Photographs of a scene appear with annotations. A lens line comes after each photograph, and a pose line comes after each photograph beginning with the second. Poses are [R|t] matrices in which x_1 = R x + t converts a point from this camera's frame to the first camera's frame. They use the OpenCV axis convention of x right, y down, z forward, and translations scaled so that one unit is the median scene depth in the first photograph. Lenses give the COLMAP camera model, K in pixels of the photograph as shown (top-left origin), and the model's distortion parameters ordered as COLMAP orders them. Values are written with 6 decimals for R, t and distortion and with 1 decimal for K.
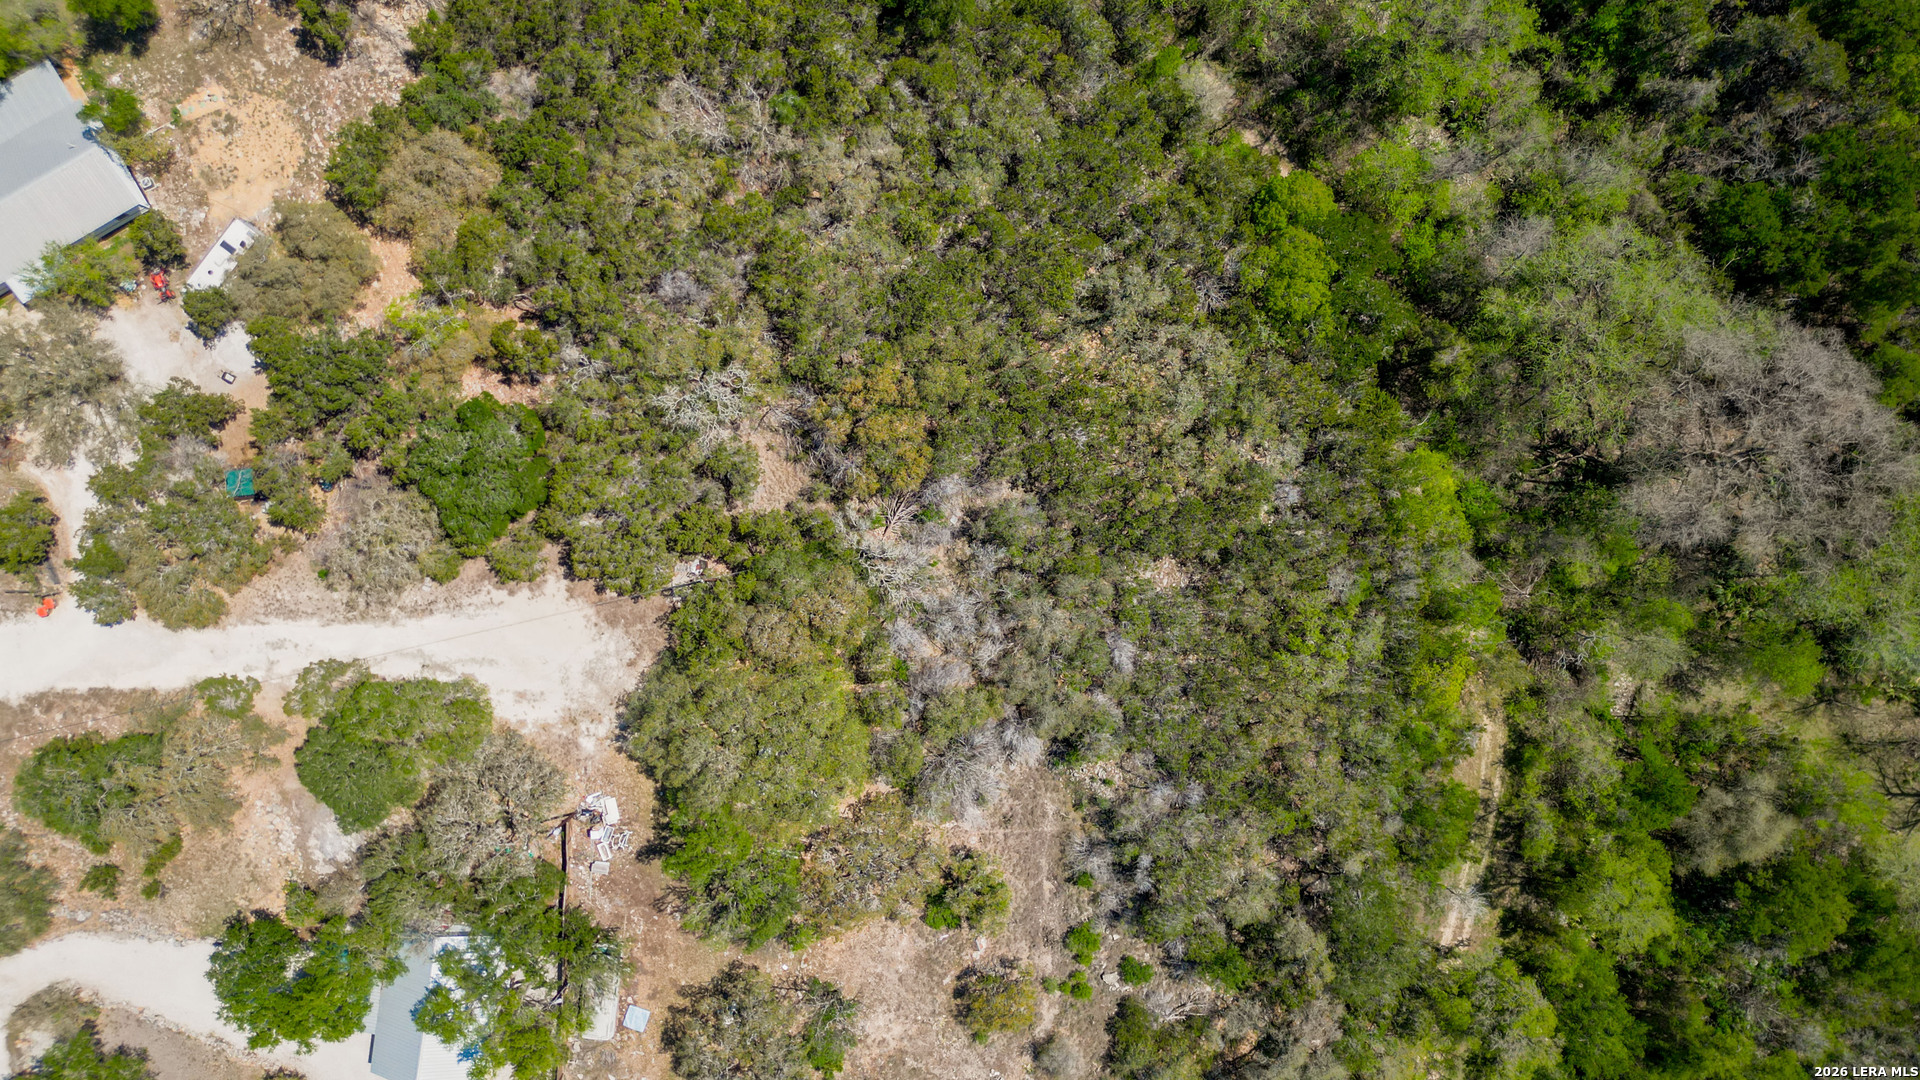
lens RADIAL K [[1344.1, 0, 951.4], [0, 1344.1, 540.6], [0, 0, 1]] dist [0.070461, -0.070044]
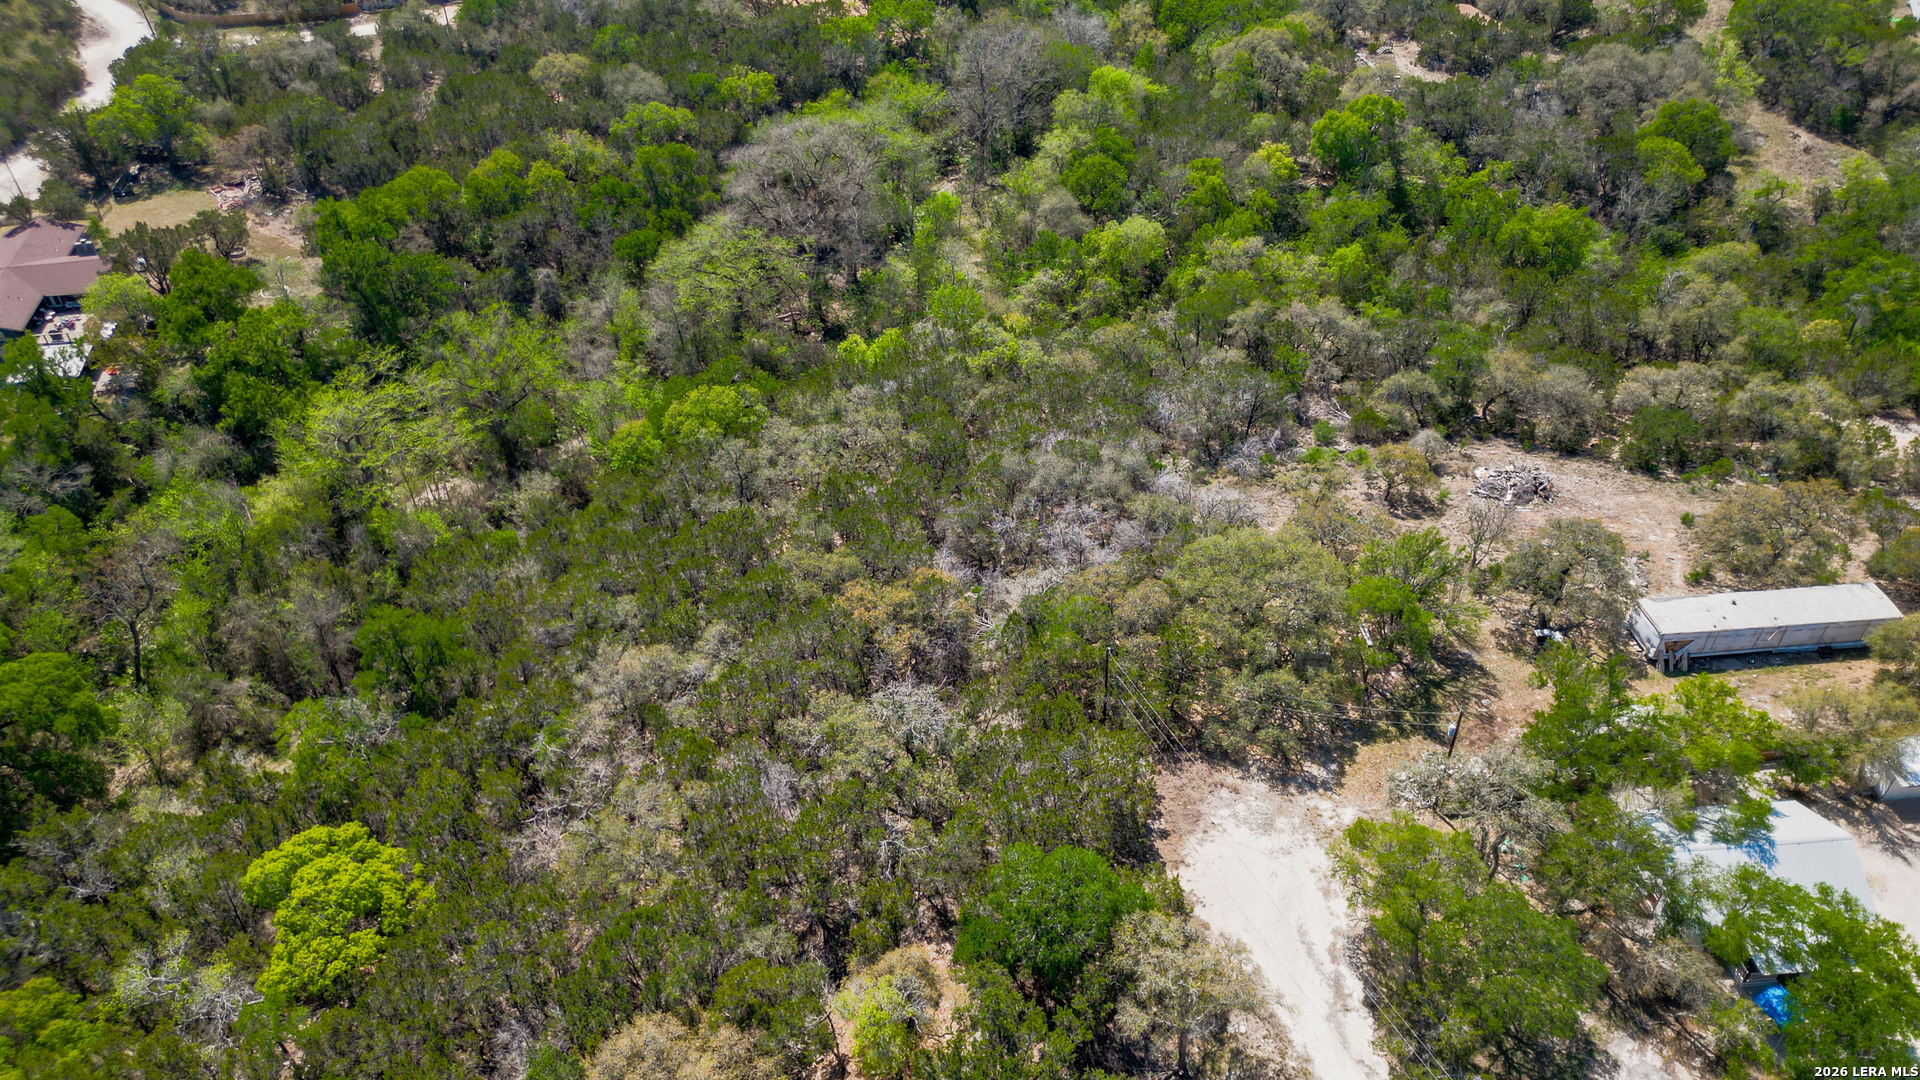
lens RADIAL K [[1344.1, 0, 951.4], [0, 1344.1, 540.6], [0, 0, 1]] dist [0.070461, -0.070044]
pose [[-0.214096, -0.622627, 0.752661, -0.727441], [0.976792, -0.131393, 0.169157, -0.198339], [-0.006428, 0.771409, 0.636307, 0.358319]]
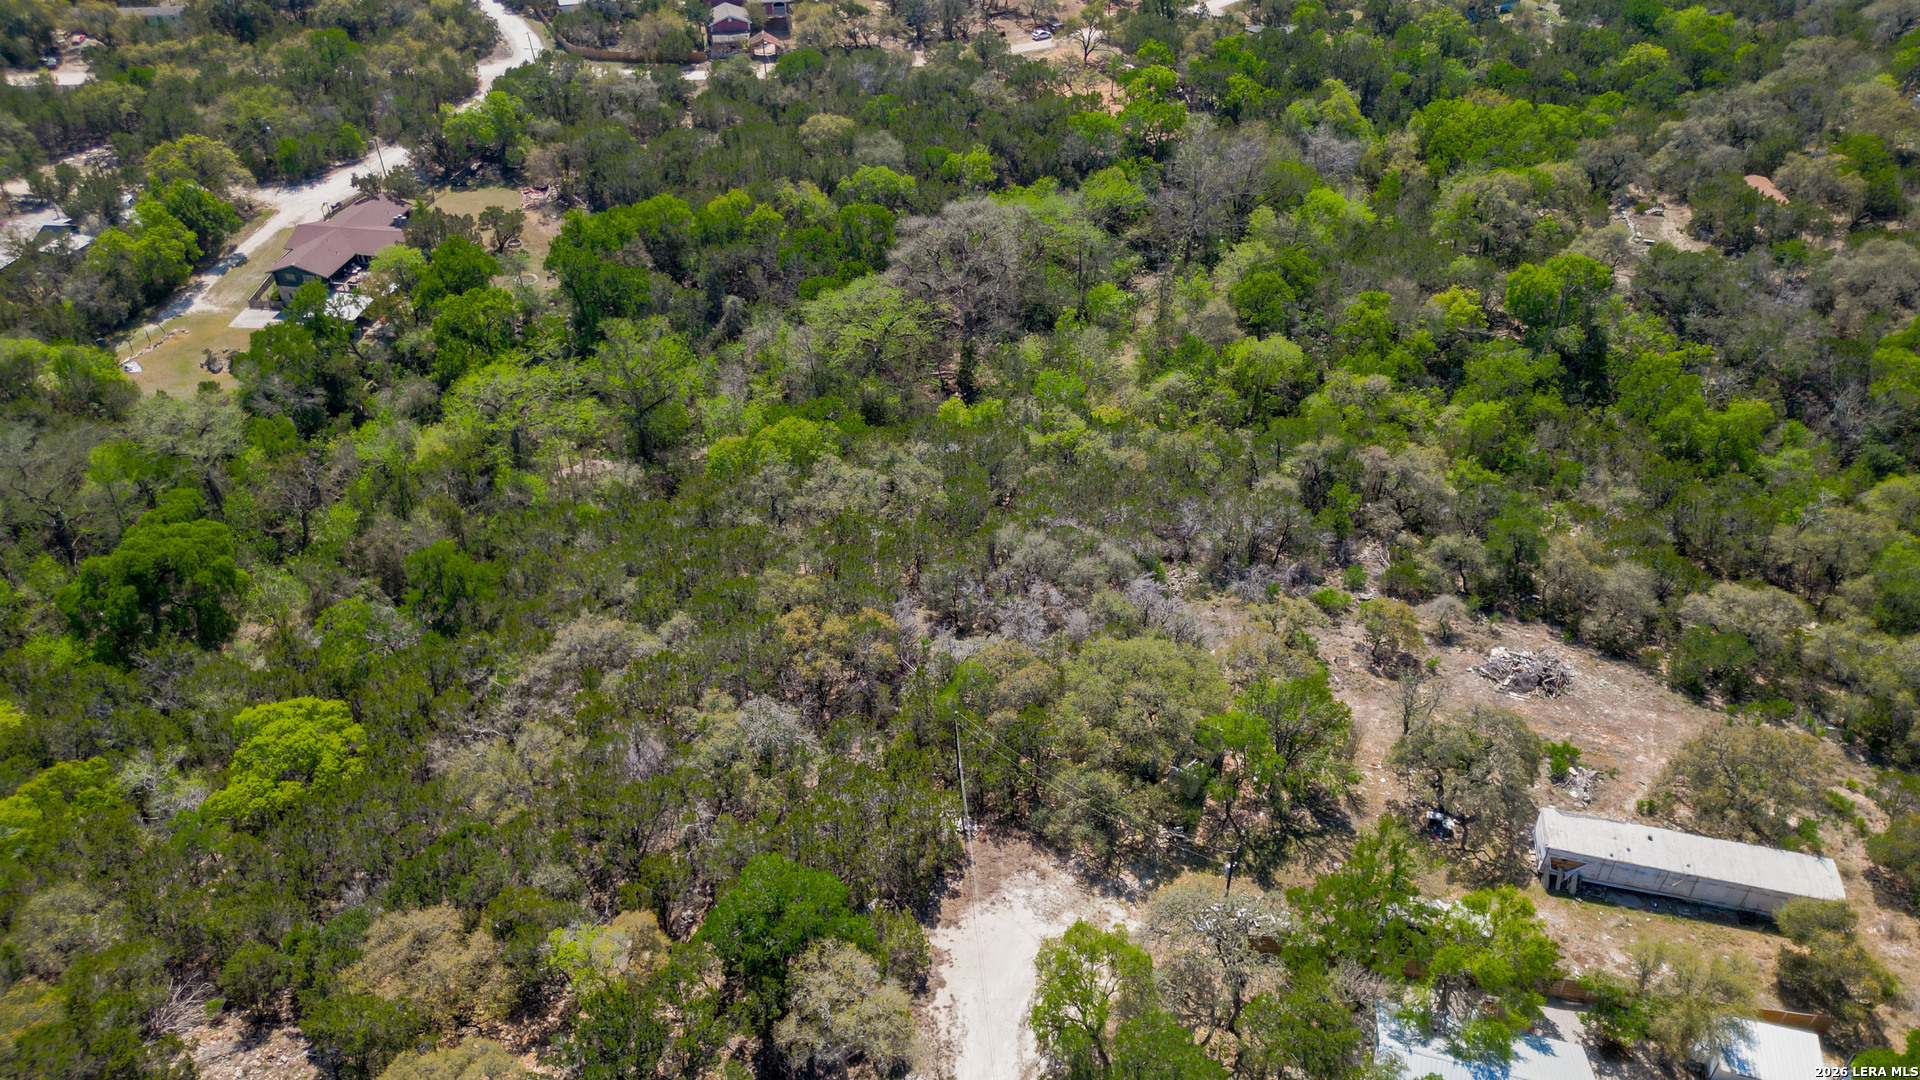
lens RADIAL K [[1344.1, 0, 951.4], [0, 1344.1, 540.6], [0, 0, 1]] dist [0.070461, -0.070044]
pose [[0.139333, -0.592666, 0.793305, -0.802142], [0.990233, 0.087446, -0.108591, 0.108064], [-0.005013, 0.800687, 0.599062, 0.314262]]
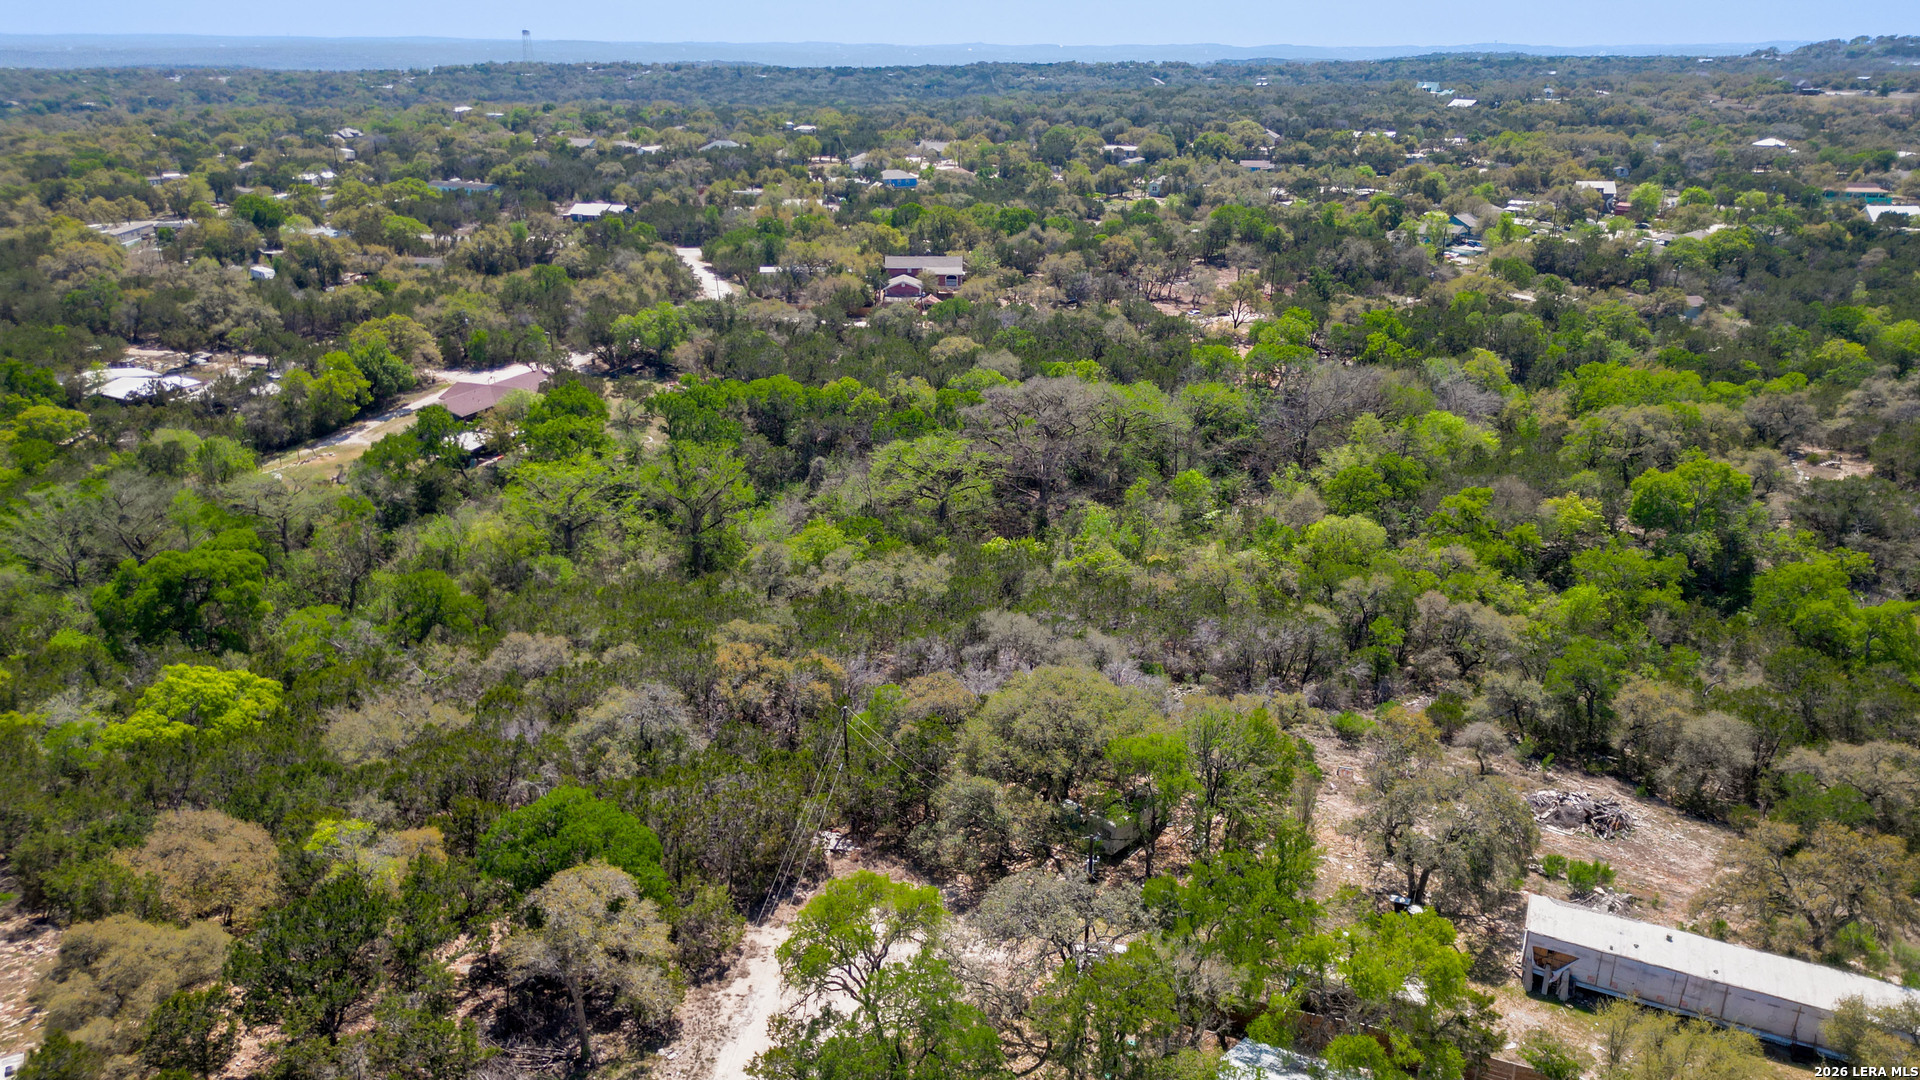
lens RADIAL K [[1344.1, 0, 951.4], [0, 1344.1, 540.6], [0, 0, 1]] dist [0.070461, -0.070044]
pose [[0.338435, -0.318908, 0.885302, -0.817171], [0.940902, 0.127528, -0.313751, 0.318762], [-0.012843, 0.939167, 0.343221, 0.566453]]
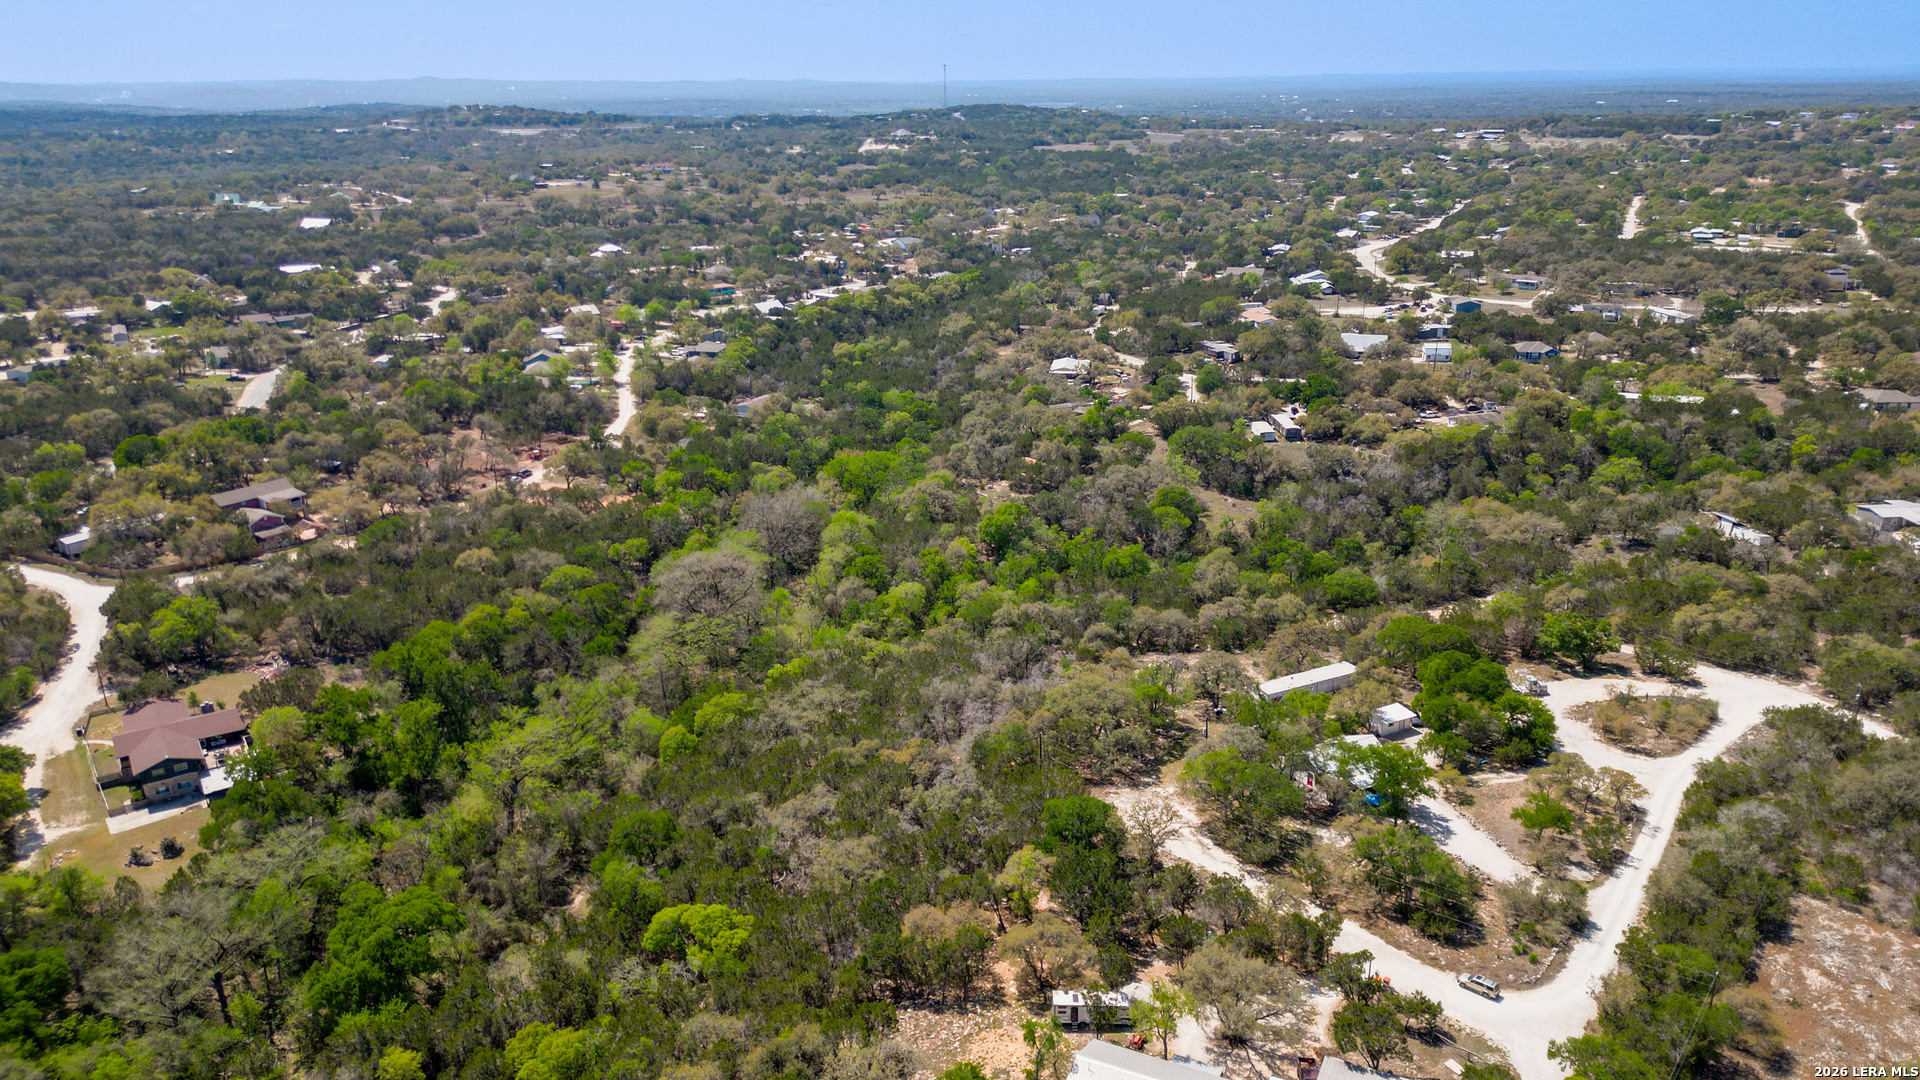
lens RADIAL K [[1340.0, 0, 949.9], [0, 1340.0, 540.4], [0, 0, 1]] dist [0.115019, -0.143681]
pose [[-0.572099, -0.259221, 0.778143, -1.304725], [0.820181, -0.183394, 0.541913, -0.894267], [0.002232, 0.948246, 0.317528, 0.197898]]
